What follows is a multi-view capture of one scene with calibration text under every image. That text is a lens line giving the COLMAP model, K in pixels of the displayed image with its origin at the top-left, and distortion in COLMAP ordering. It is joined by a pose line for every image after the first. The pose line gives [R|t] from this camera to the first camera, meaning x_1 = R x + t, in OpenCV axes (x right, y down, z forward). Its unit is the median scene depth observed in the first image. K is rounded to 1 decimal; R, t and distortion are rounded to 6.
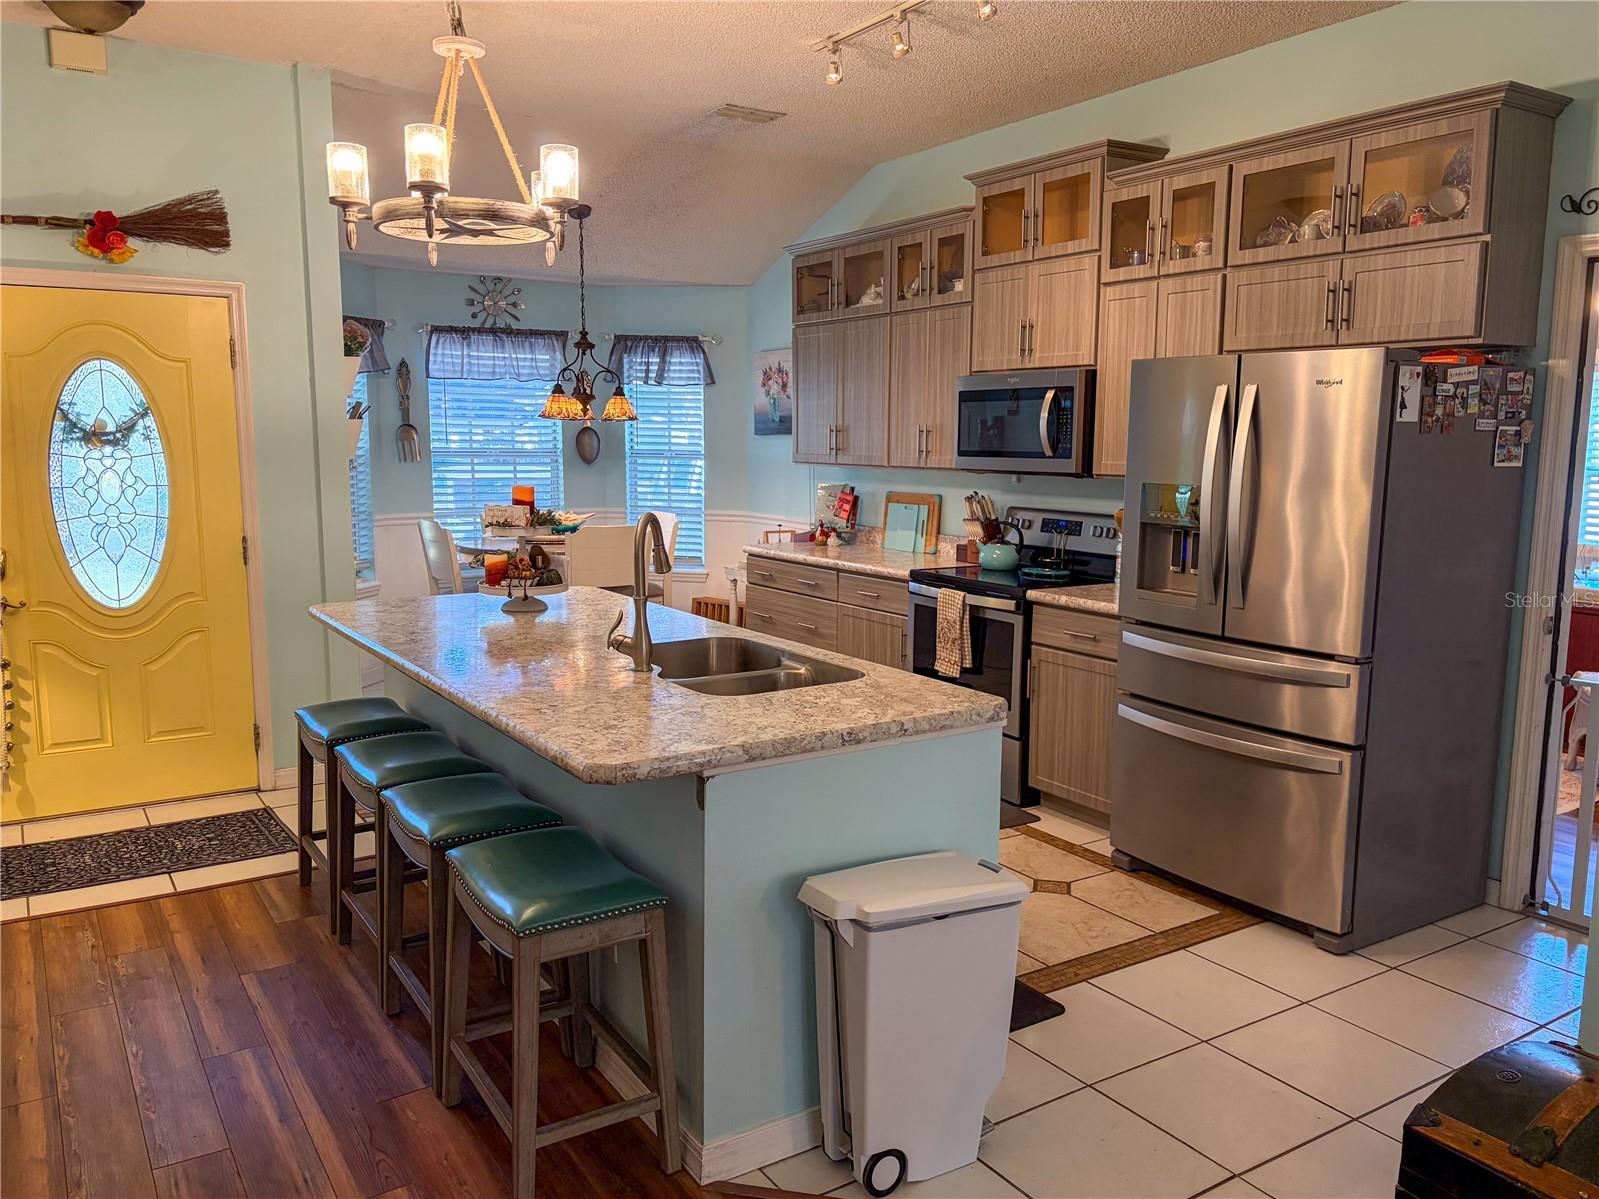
lens RADIAL K [[1220.0, 0, 800.4], [0, 1220.0, 603.5], [0, 0, 1]] dist [0.068514, -0.081047]
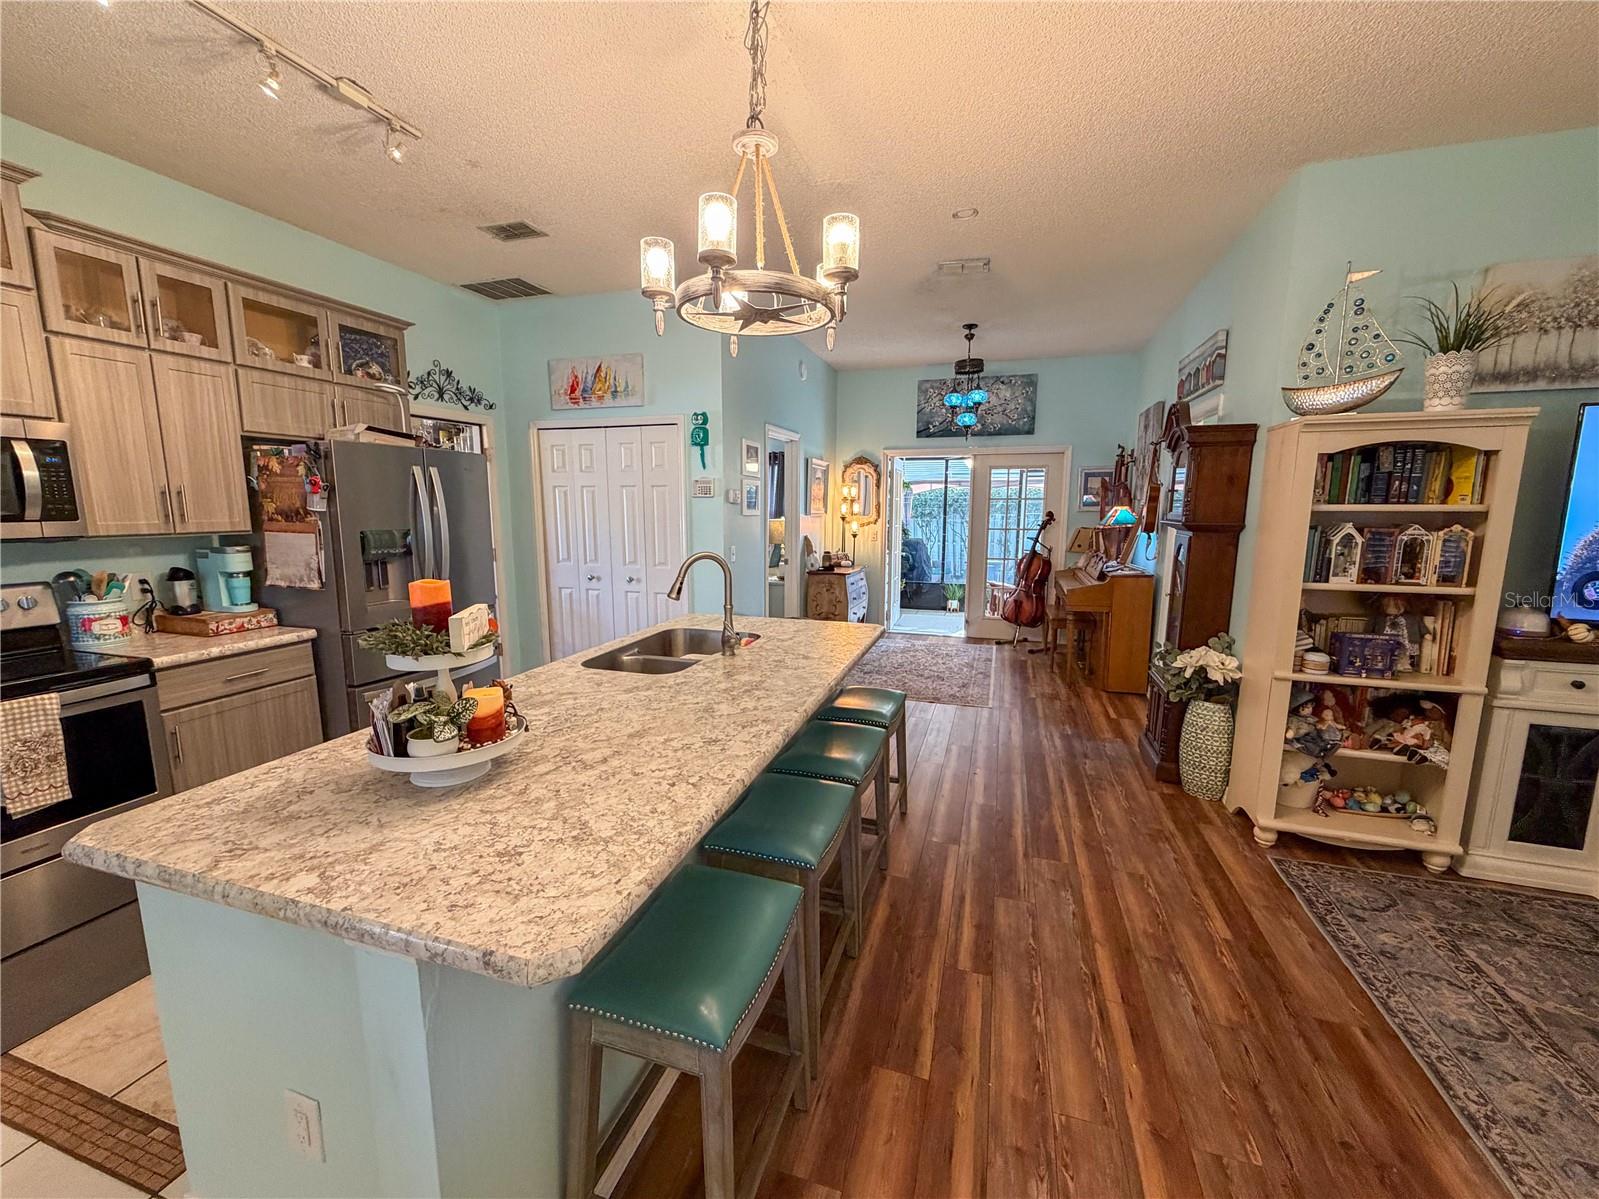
lens RADIAL K [[643.5, 0, 798.0], [0, 643.5, 600.0], [0, 0, 1]] dist [0.001584, 0.000137]
pose [[-0.637254, -0.126448, 0.760210, -0.497925], [0.099468, 0.964701, 0.243842, -0.125599], [-0.764208, 0.231006, -0.602181, 0.895734]]
